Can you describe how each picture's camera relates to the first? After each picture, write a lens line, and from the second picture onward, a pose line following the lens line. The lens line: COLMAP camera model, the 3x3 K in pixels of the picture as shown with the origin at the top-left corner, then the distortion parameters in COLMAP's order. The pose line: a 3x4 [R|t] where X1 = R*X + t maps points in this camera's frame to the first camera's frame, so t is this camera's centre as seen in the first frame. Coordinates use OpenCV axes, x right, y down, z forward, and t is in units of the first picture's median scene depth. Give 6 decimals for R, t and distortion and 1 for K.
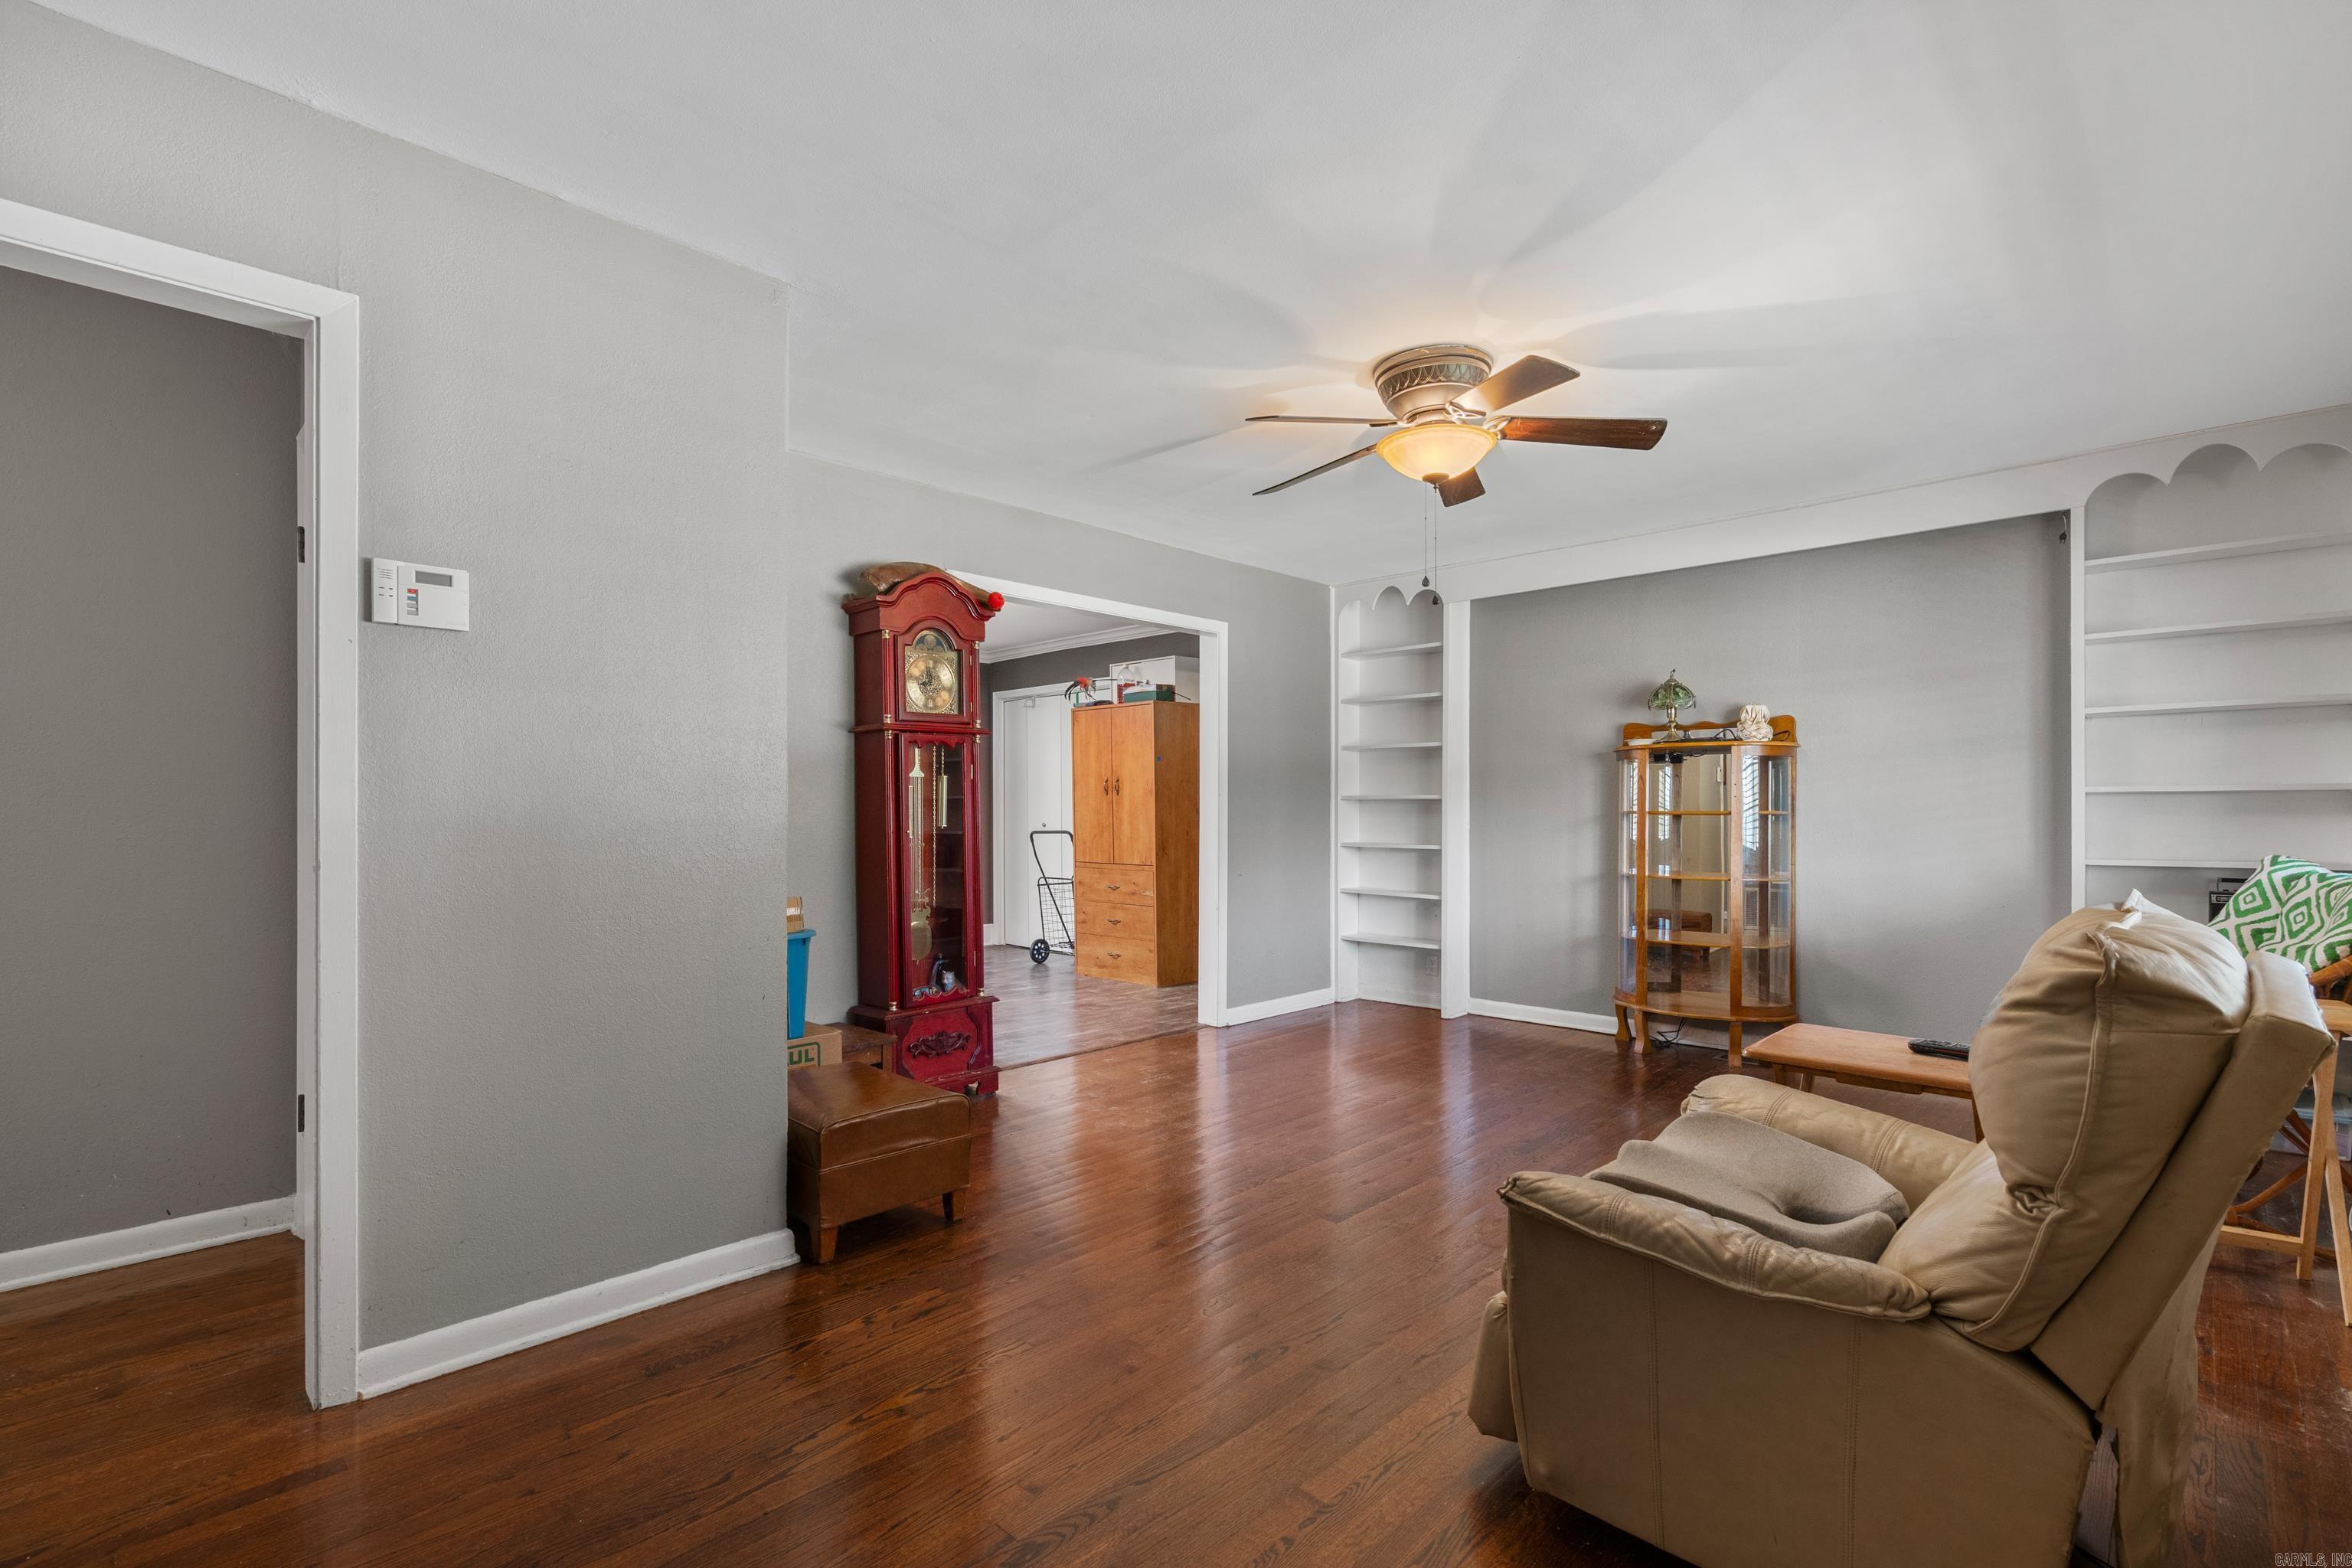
lens RADIAL K [[1095.3, 0, 1180.9], [0, 1095.3, 806.6], [0, 0, 1]] dist [-0.057621, 0.029245]
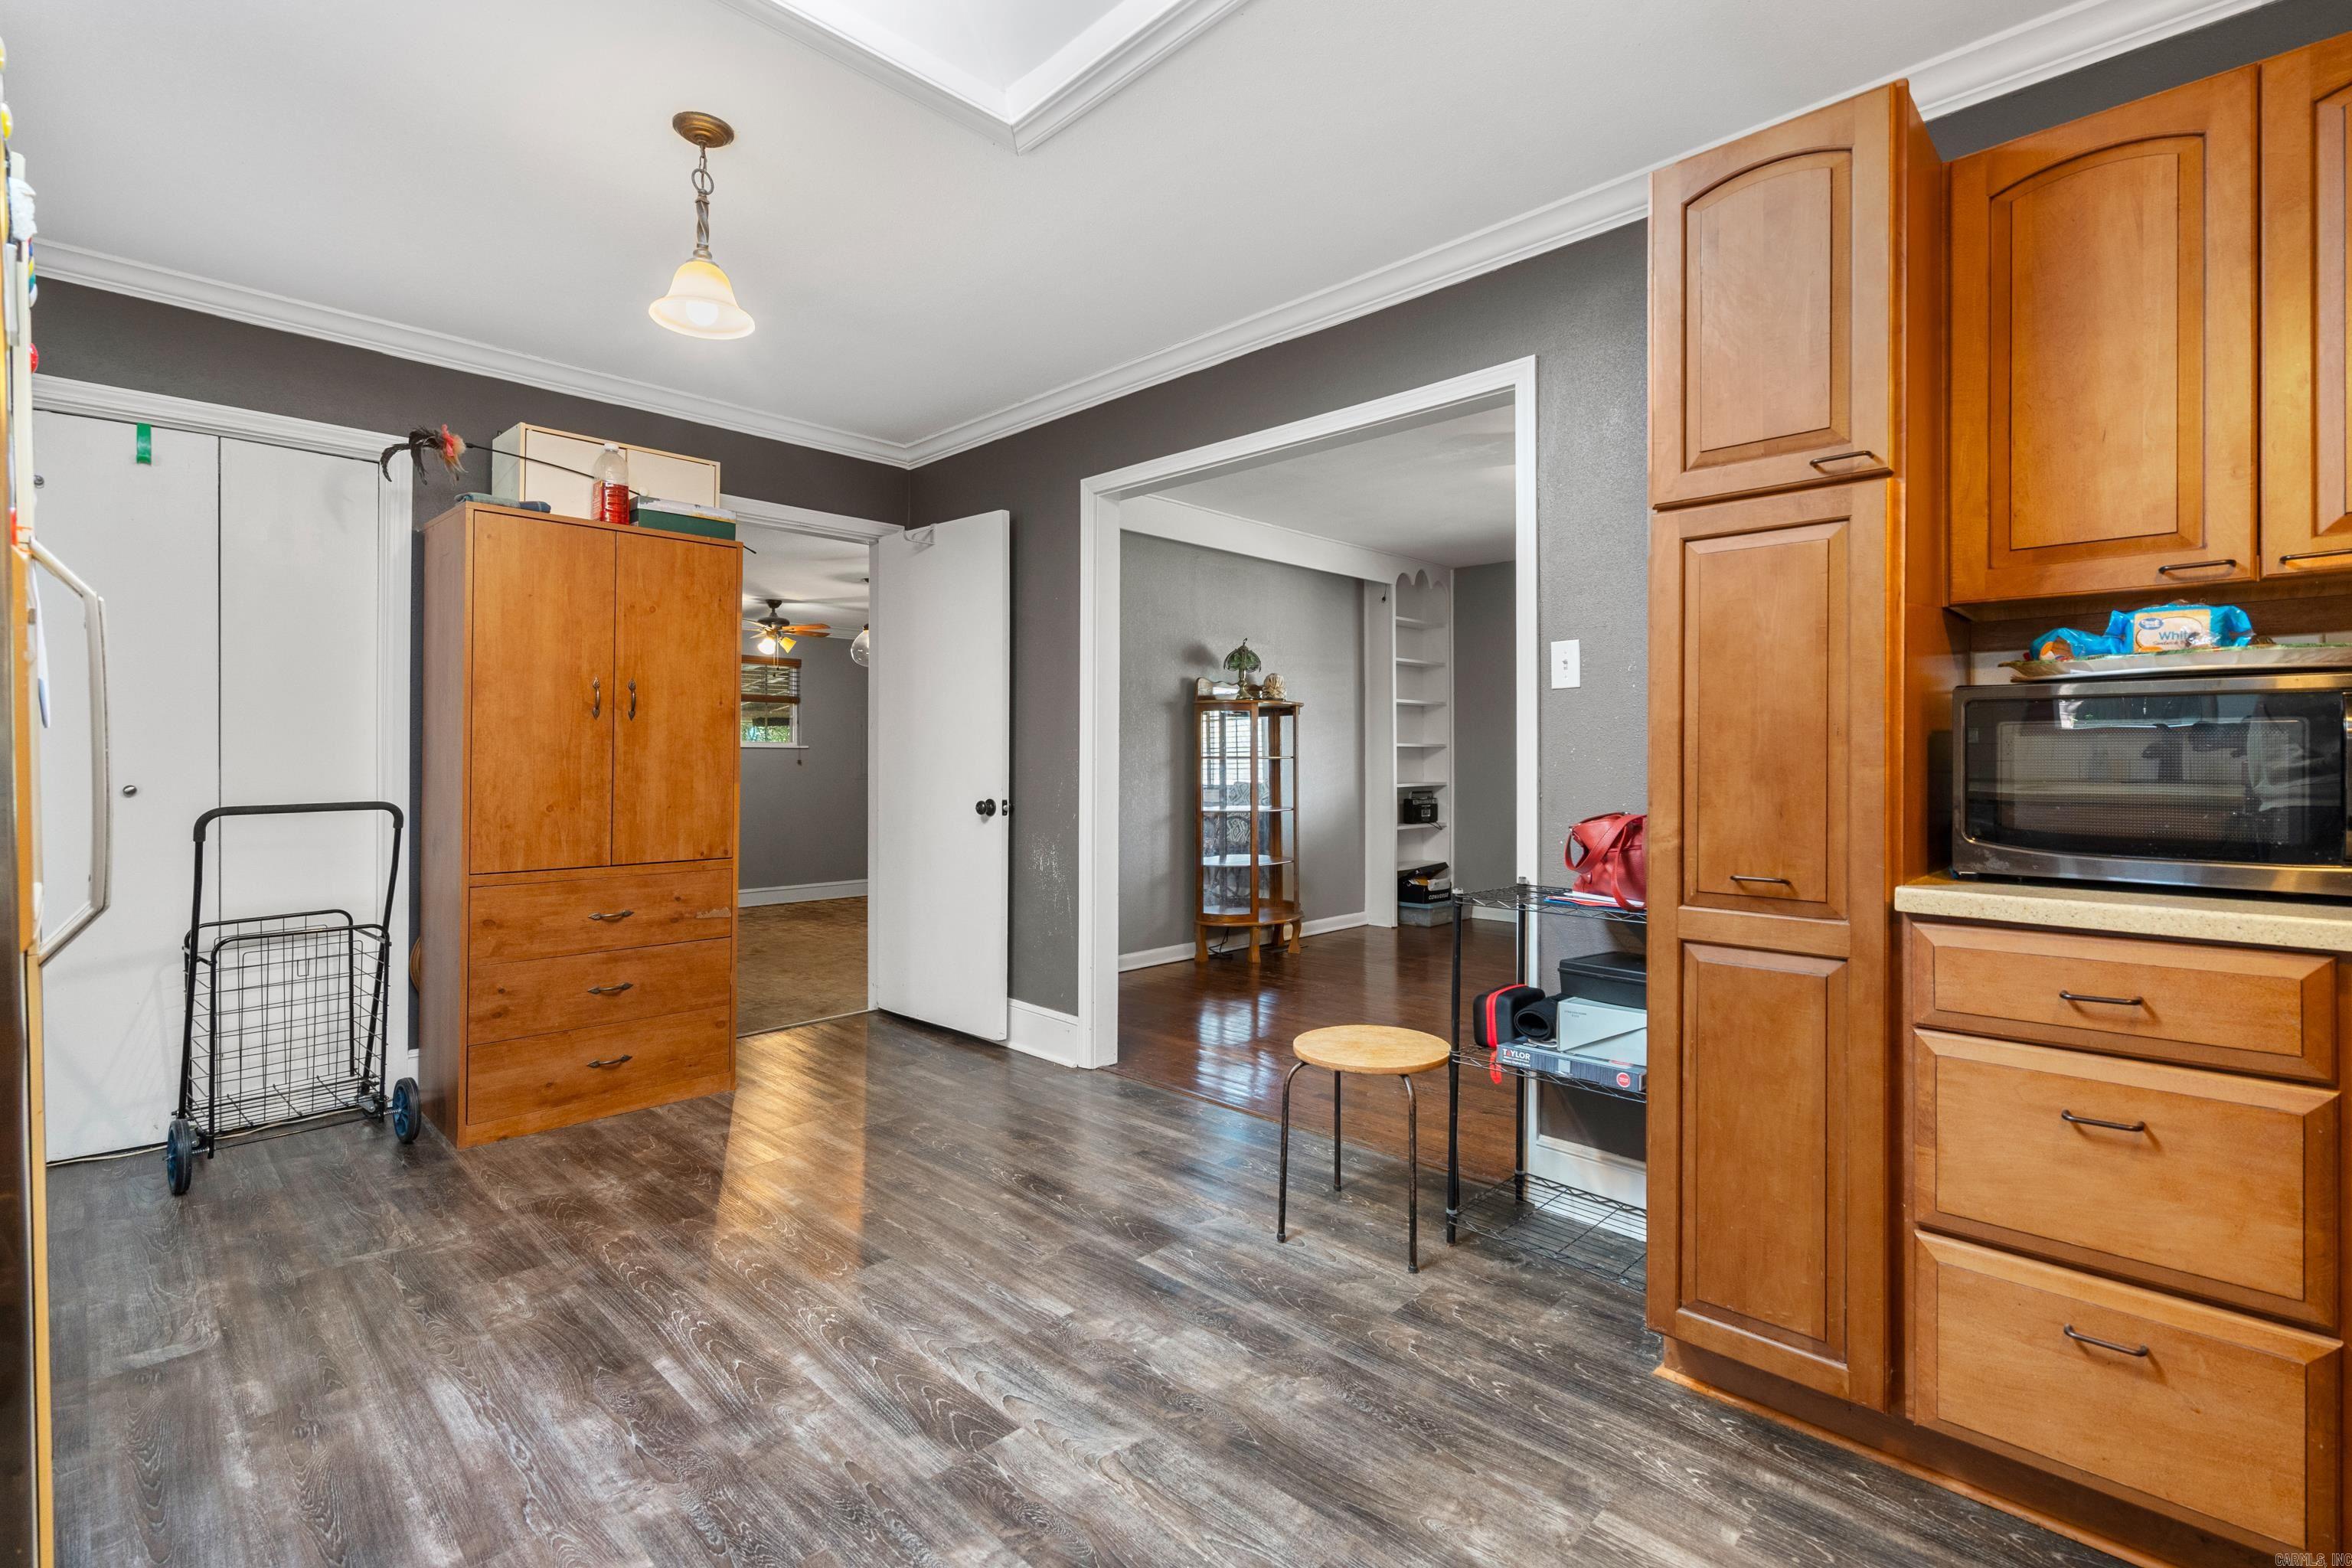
lens RADIAL K [[1069.5, 0, 1177.3], [0, 1069.5, 756.6], [0, 0, 1]] dist [0.000694, 0.001559]
pose [[0.018176, 0.002694, 0.999831, -0.515632], [-0.006731, 0.999974, -0.002572, 0.005220], [-0.999812, -0.006683, 0.018194, 0.753979]]
